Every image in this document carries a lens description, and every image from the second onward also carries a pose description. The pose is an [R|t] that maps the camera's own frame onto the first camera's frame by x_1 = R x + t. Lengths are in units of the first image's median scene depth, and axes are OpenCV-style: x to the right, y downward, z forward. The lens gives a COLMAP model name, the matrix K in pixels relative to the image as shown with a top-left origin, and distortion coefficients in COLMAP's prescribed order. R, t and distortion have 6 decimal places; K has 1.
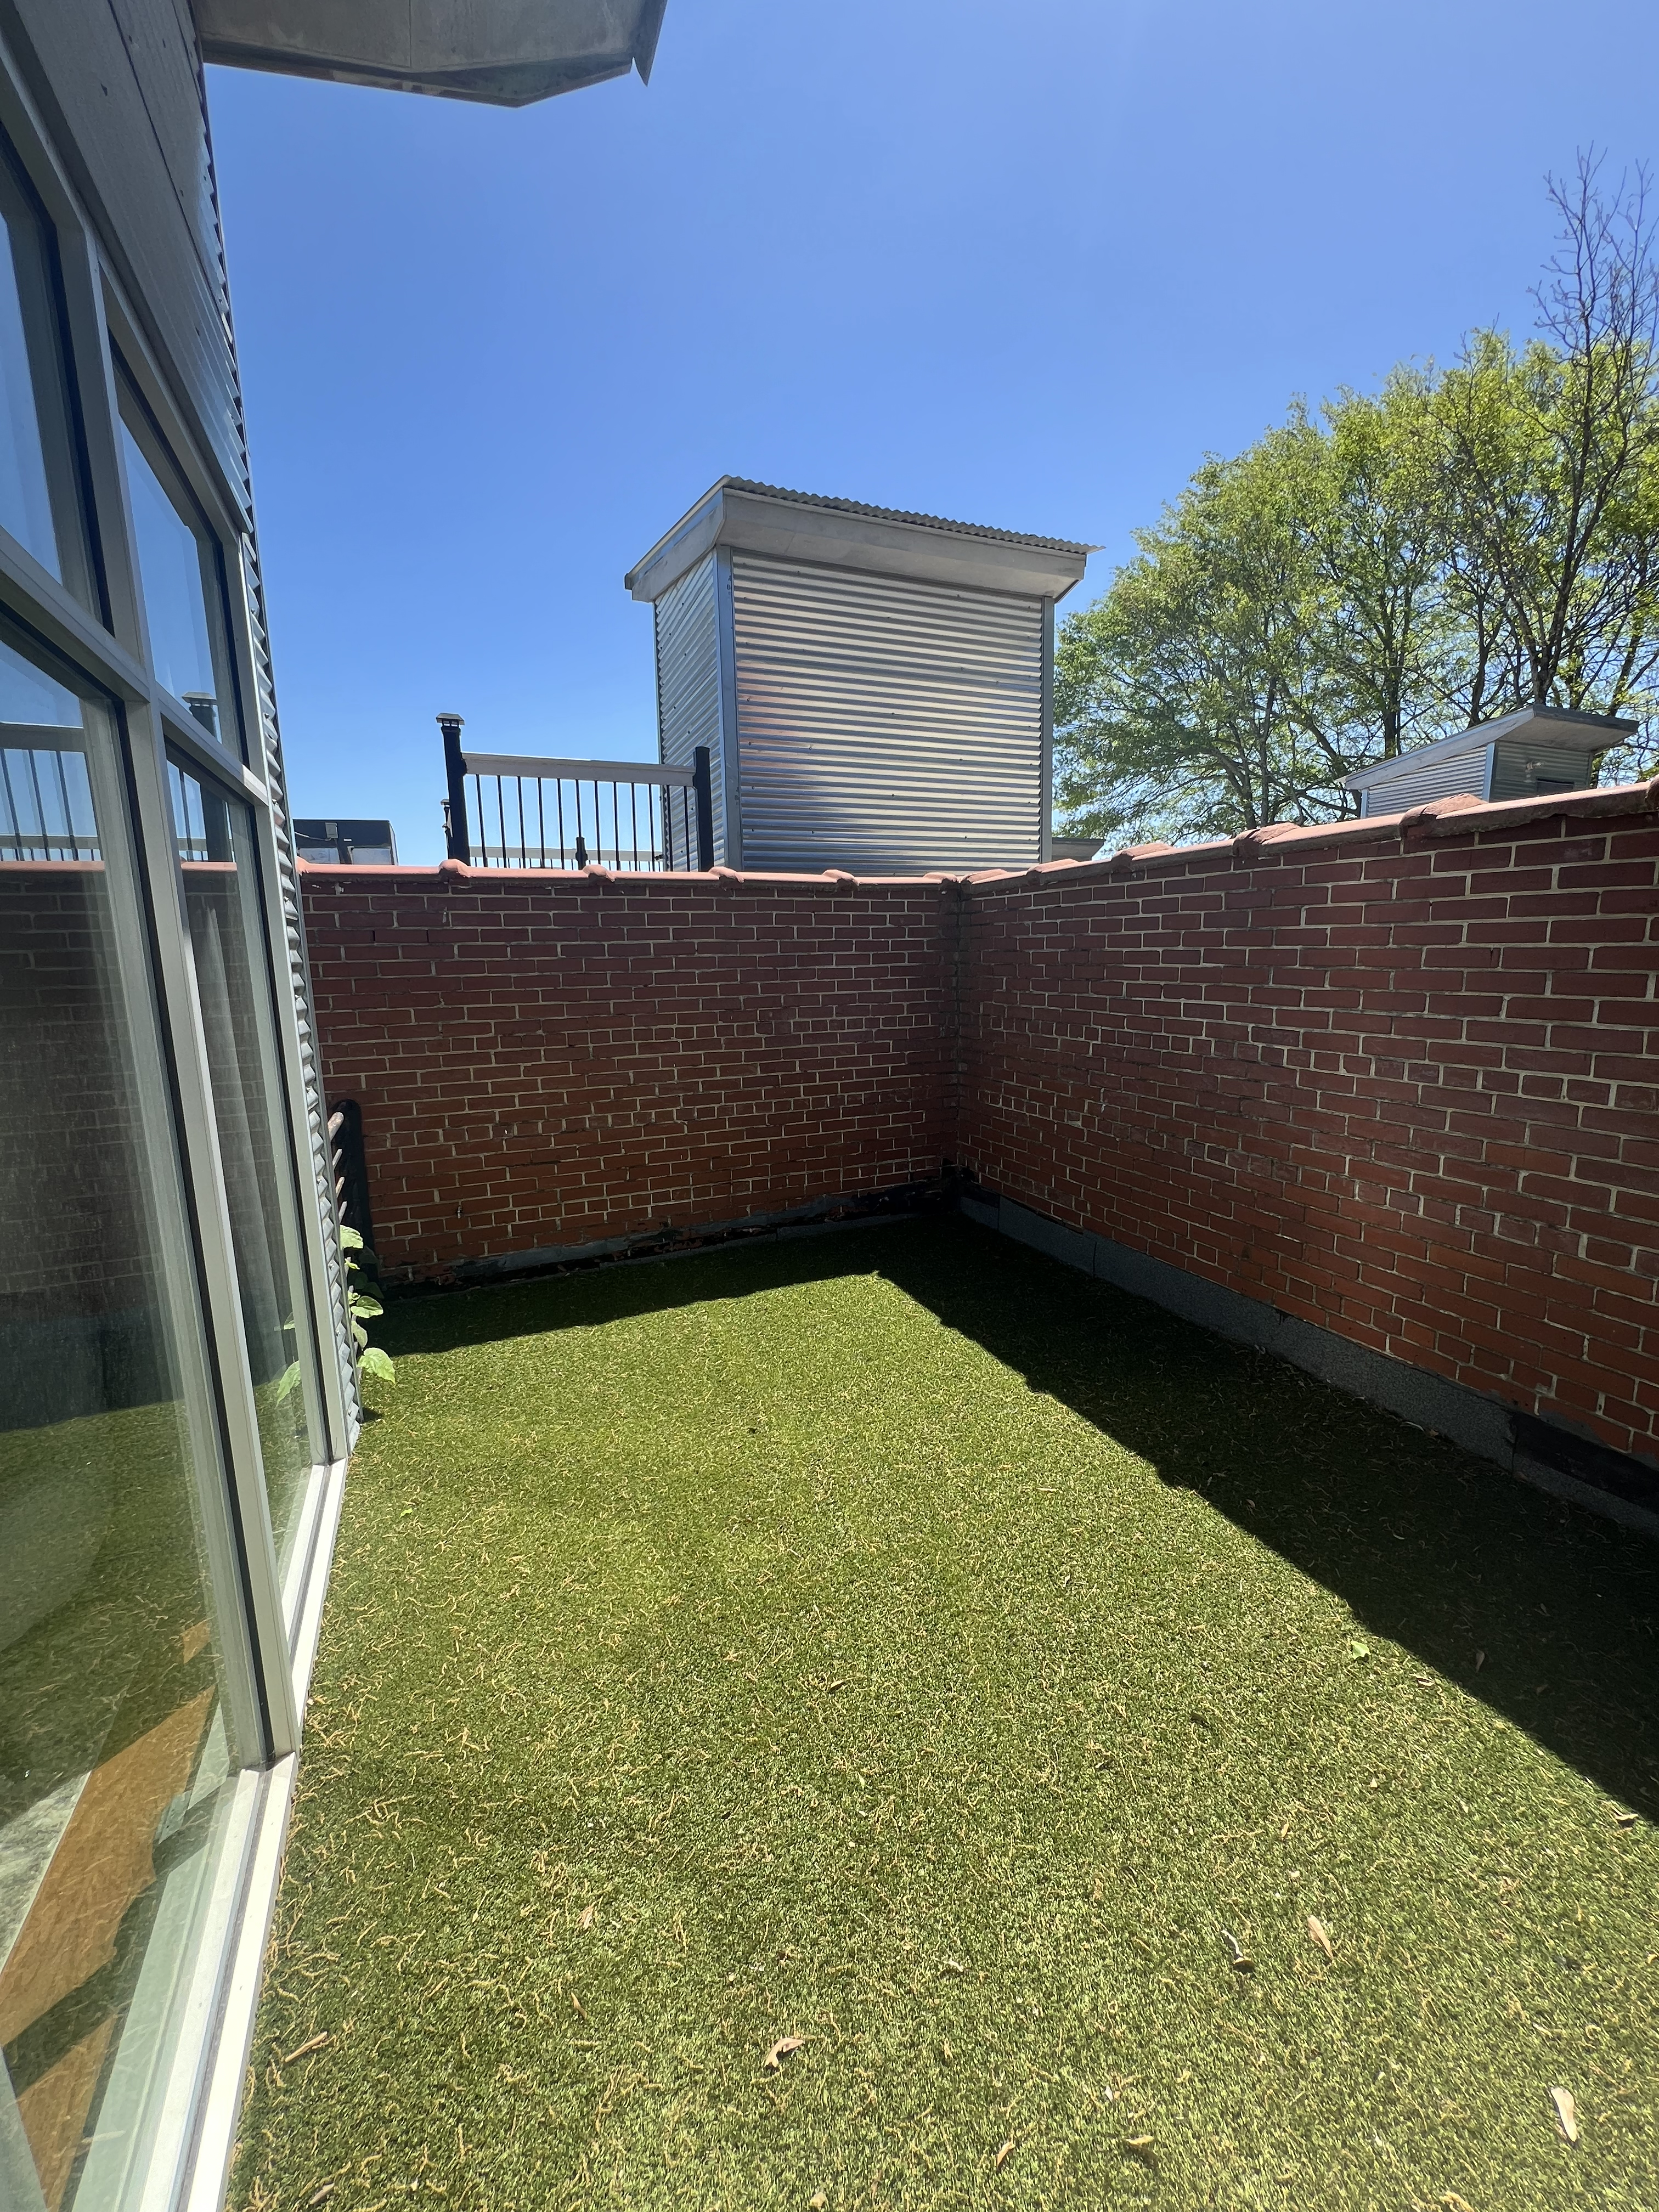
lens RADIAL K [[885.7, 0, 839.5], [0, 885.7, 1105.0], [0, 0, 1]] dist [-0.003248, 0.000959]
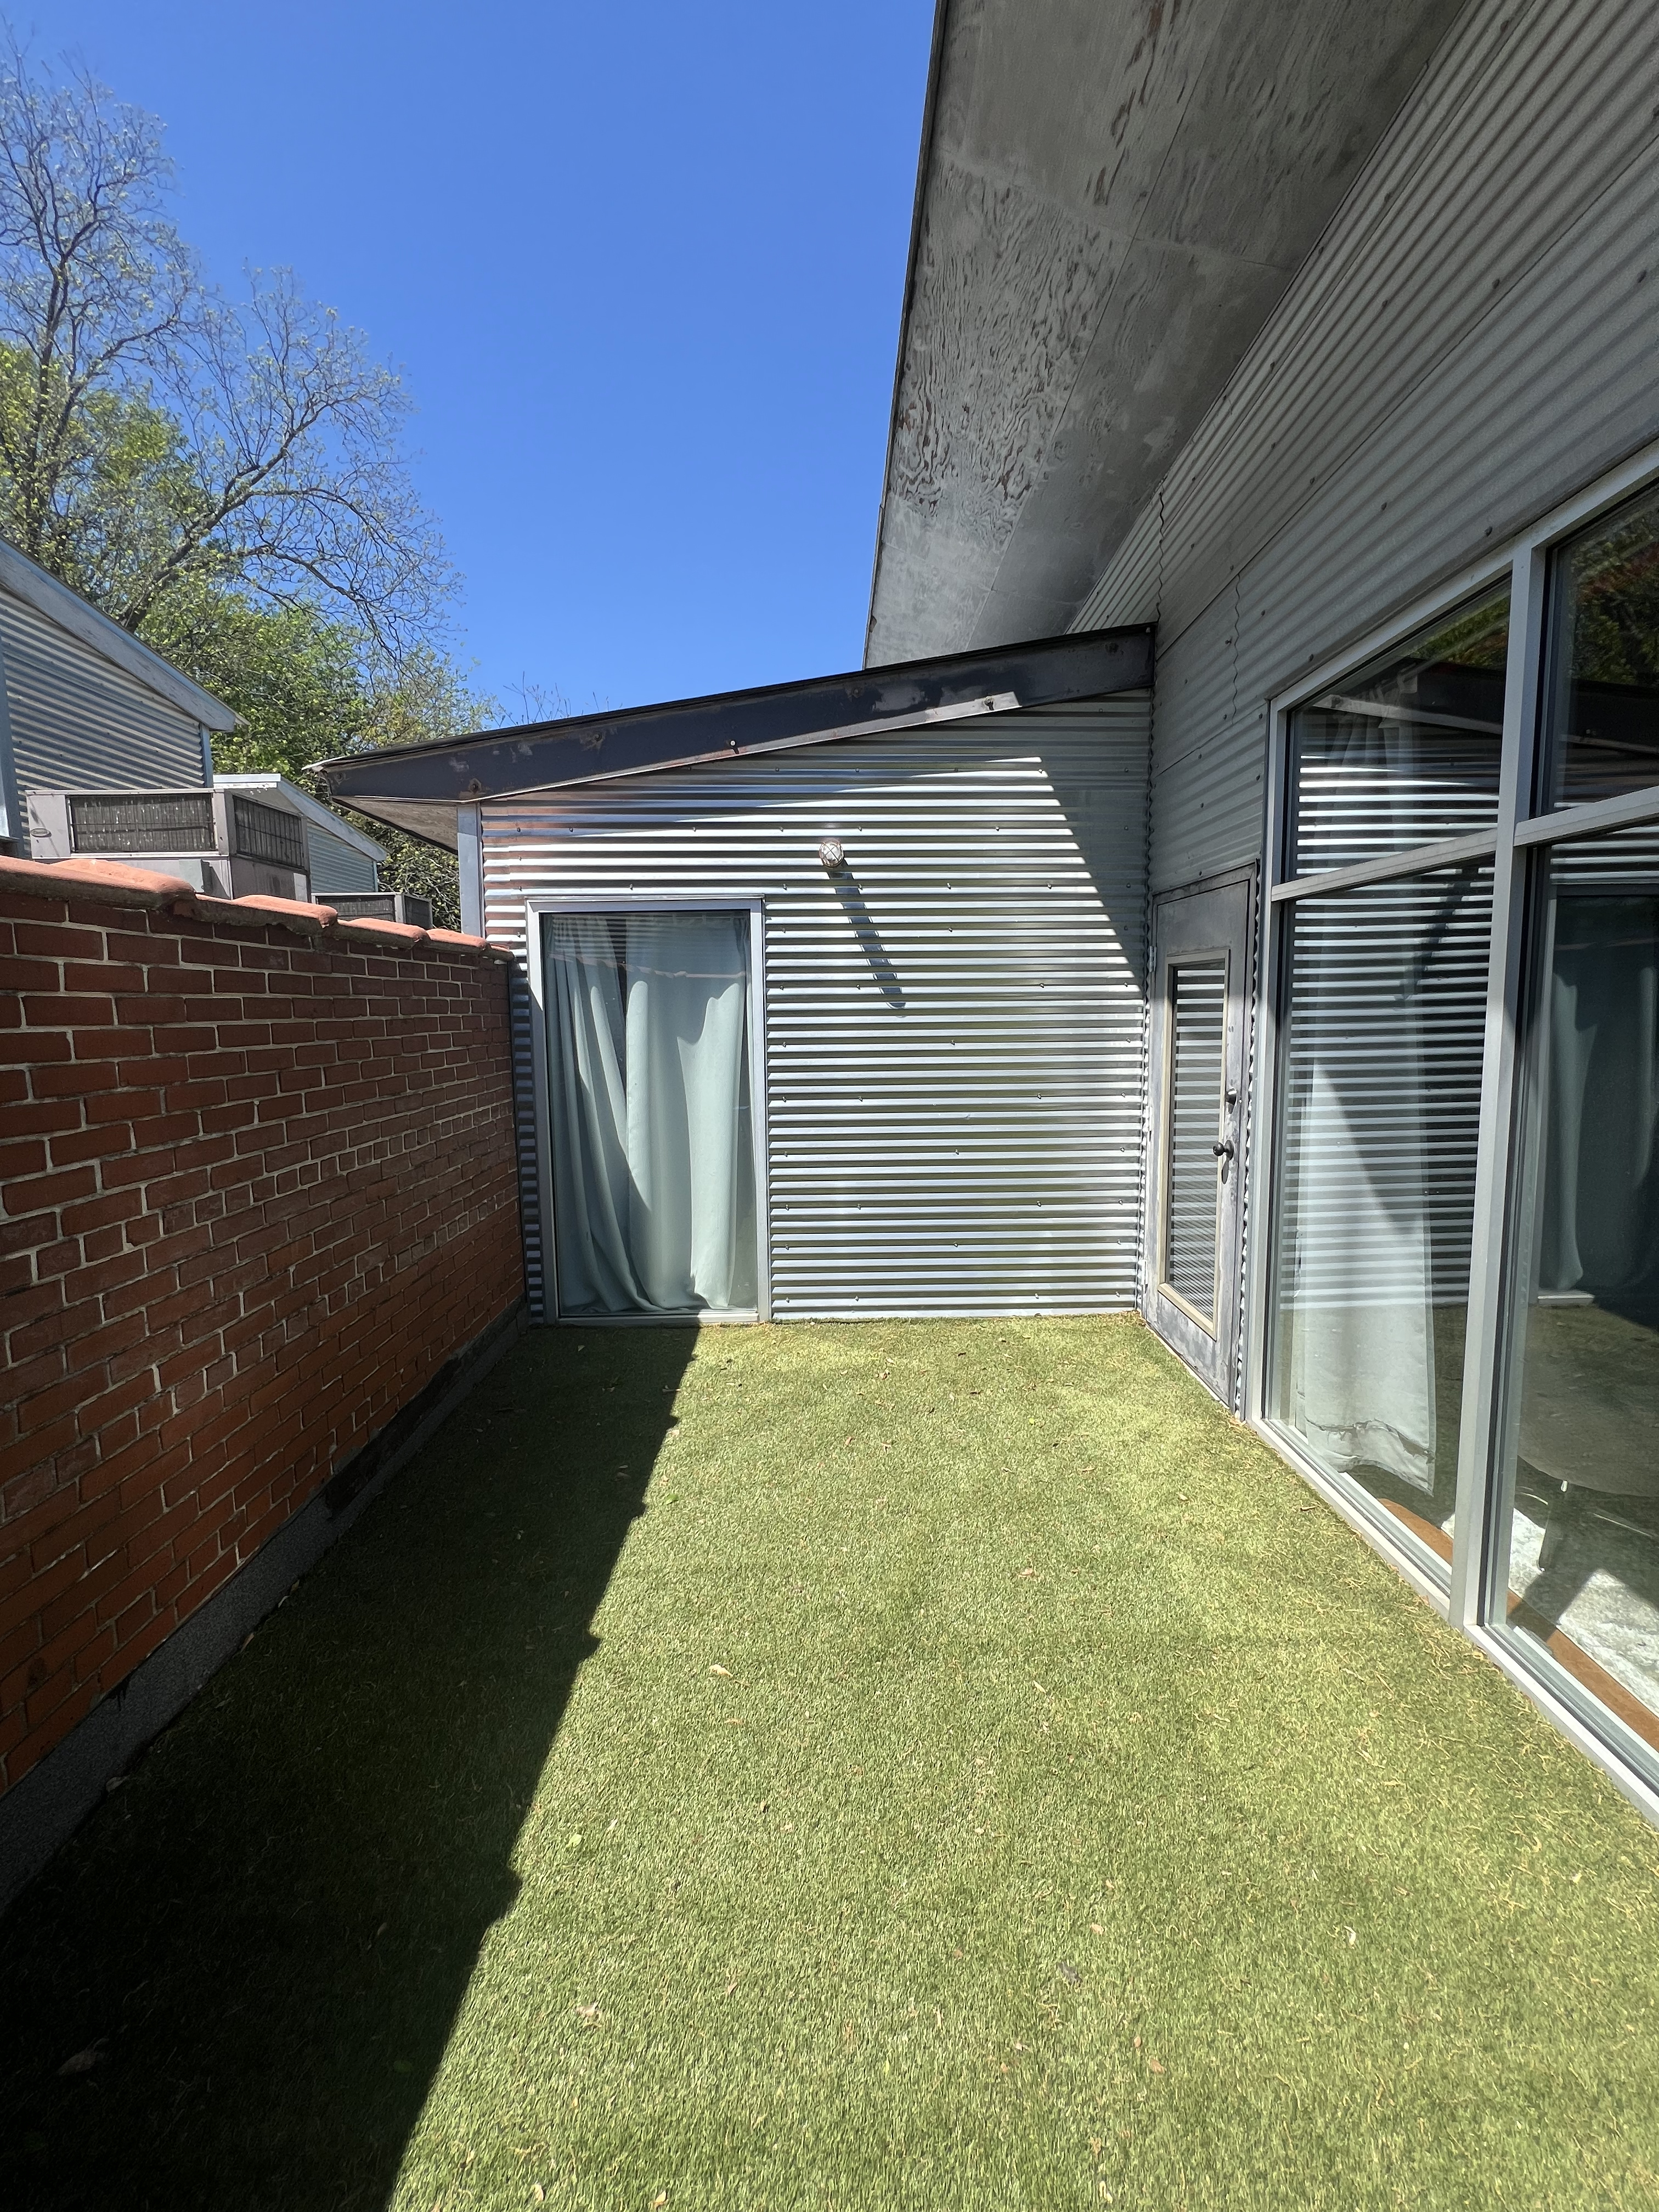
lens RADIAL K [[885.7, 0, 830.0], [0, 885.7, 1104.2], [0, 0, 1]] dist [-0.003248, 0.000959]
pose [[-0.914766, -0.015808, 0.403675, -0.127252], [0.098994, 0.959998, 0.261924, -0.199067], [-0.391668, 0.279561, -0.876608, 1.029837]]
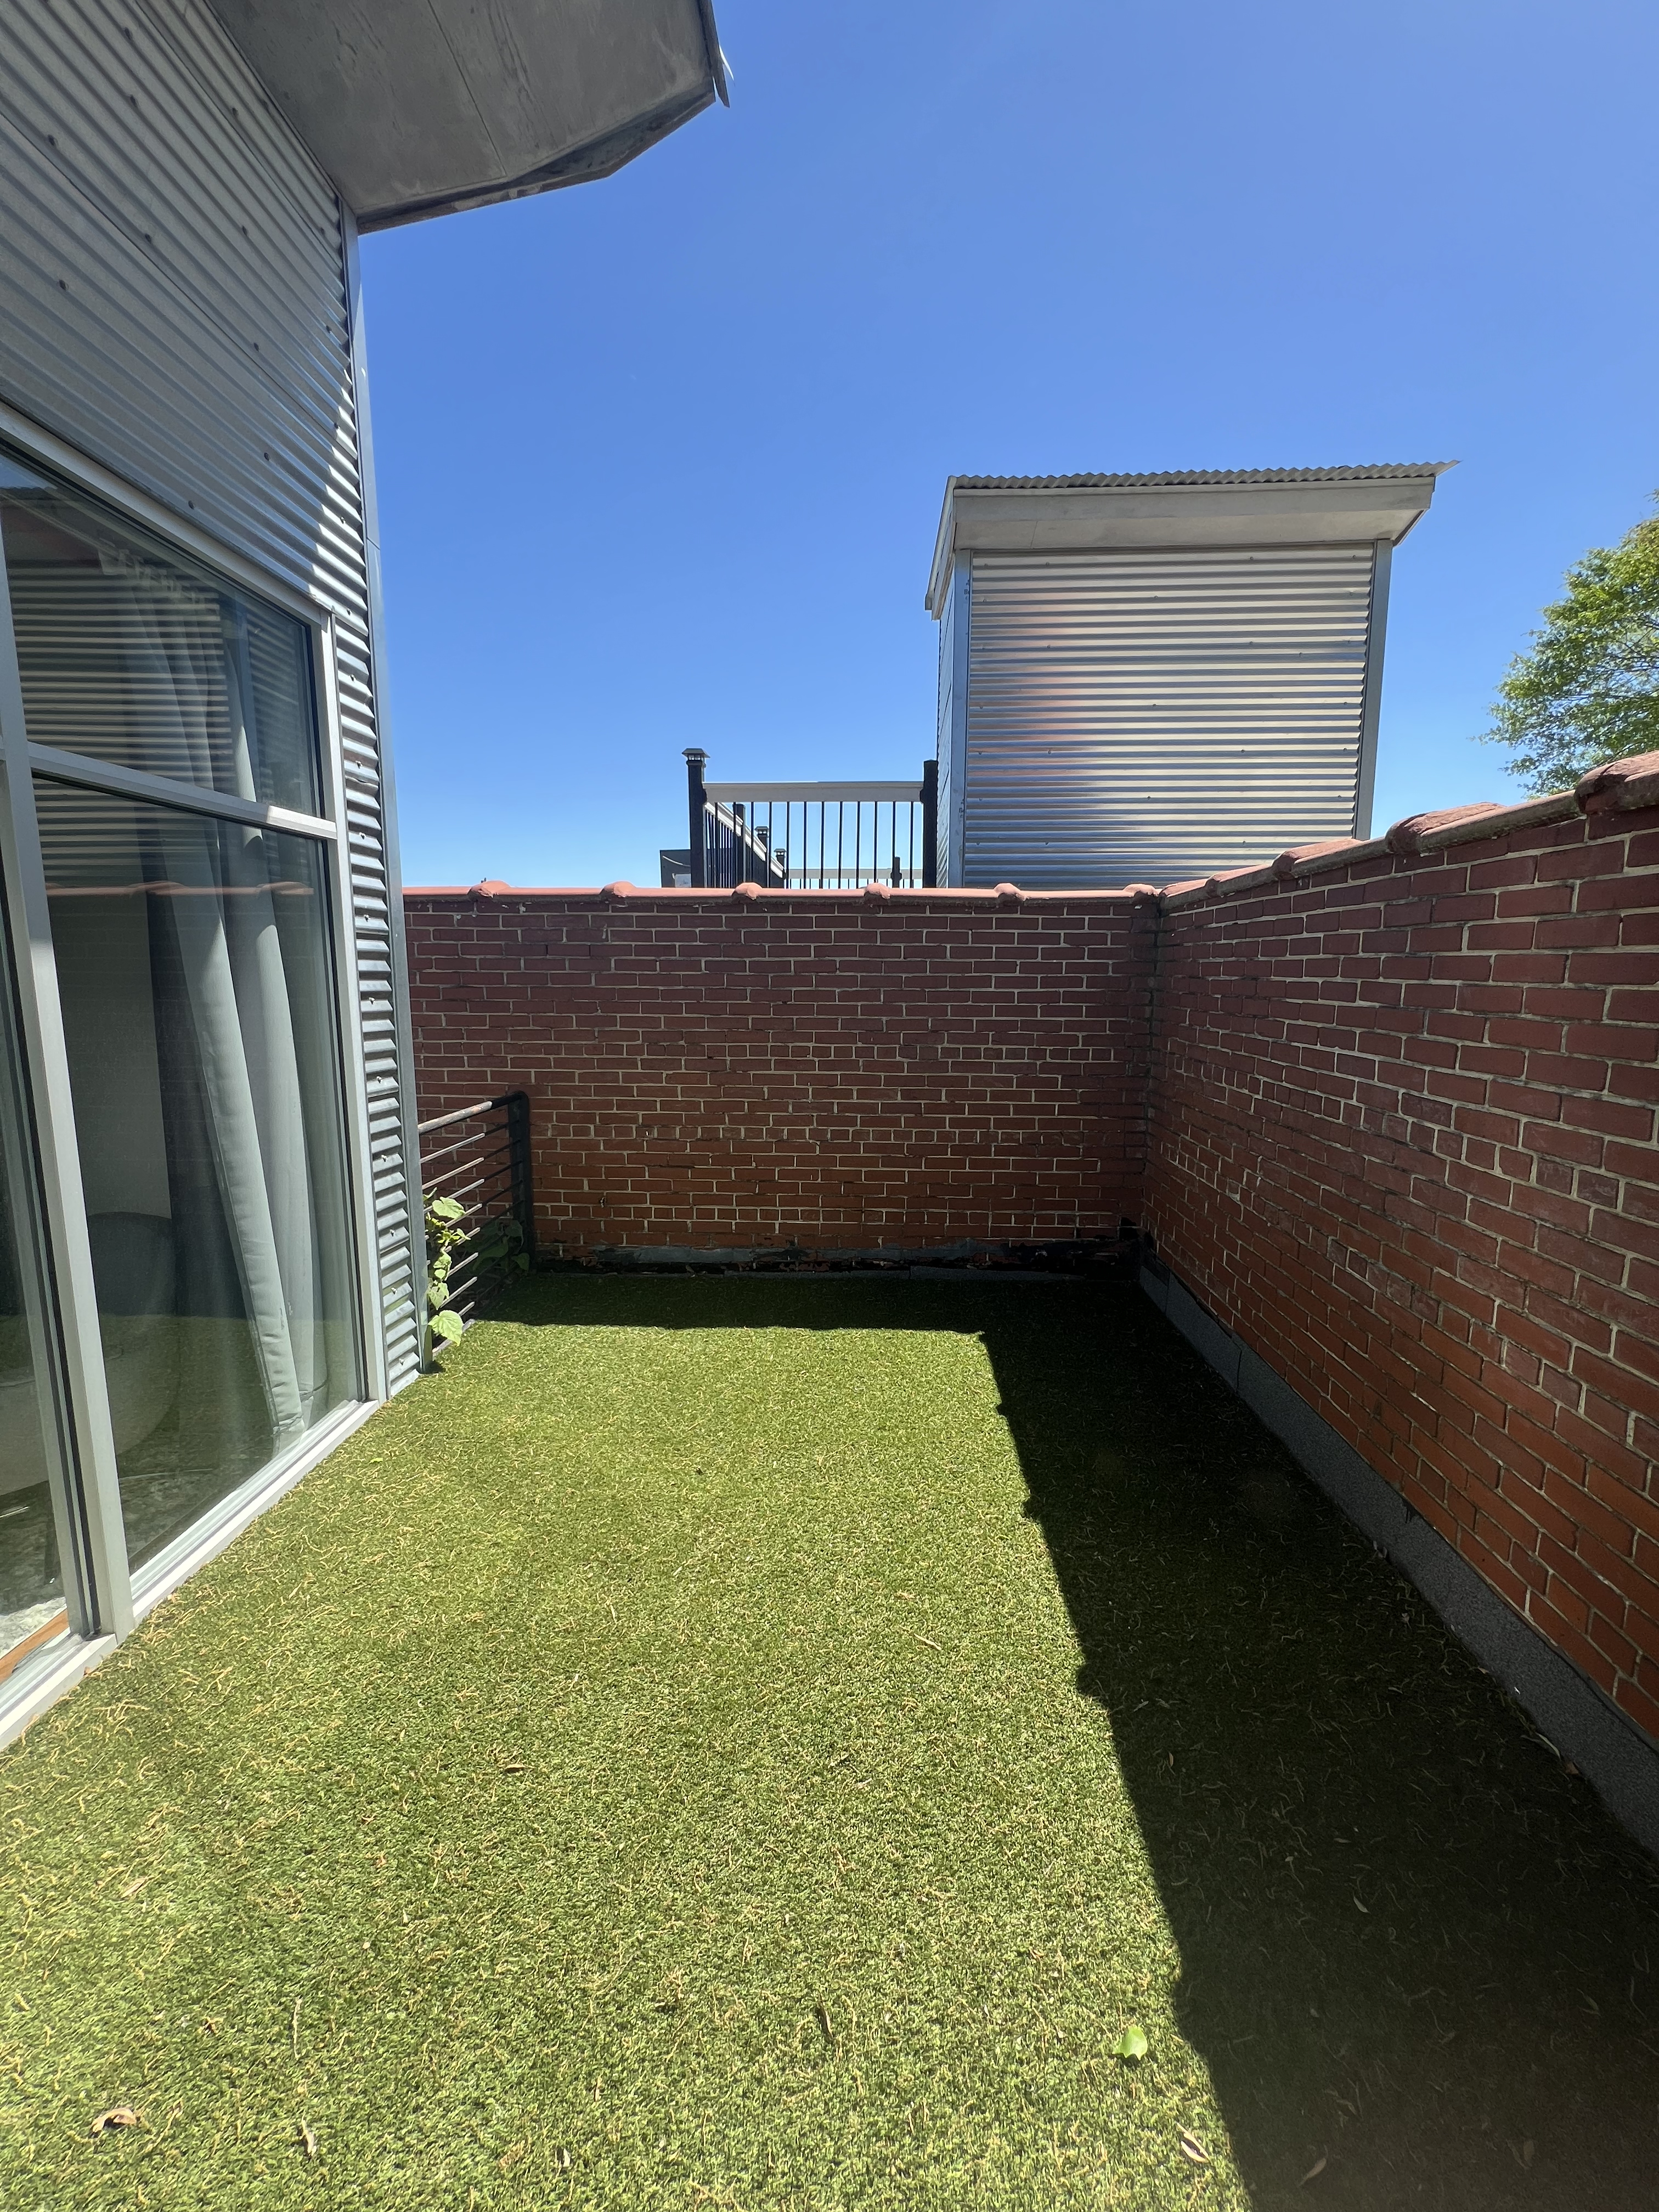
lens RADIAL K [[885.7, 0, 837.3], [0, 885.7, 1105.0], [0, 0, 1]] dist [-0.003248, 0.000959]
pose [[0.896732, 0.088543, -0.433626, 0.313789], [-0.096942, 0.995286, 0.002756, -0.031501], [0.431826, 0.039565, 0.901089, 0.144126]]
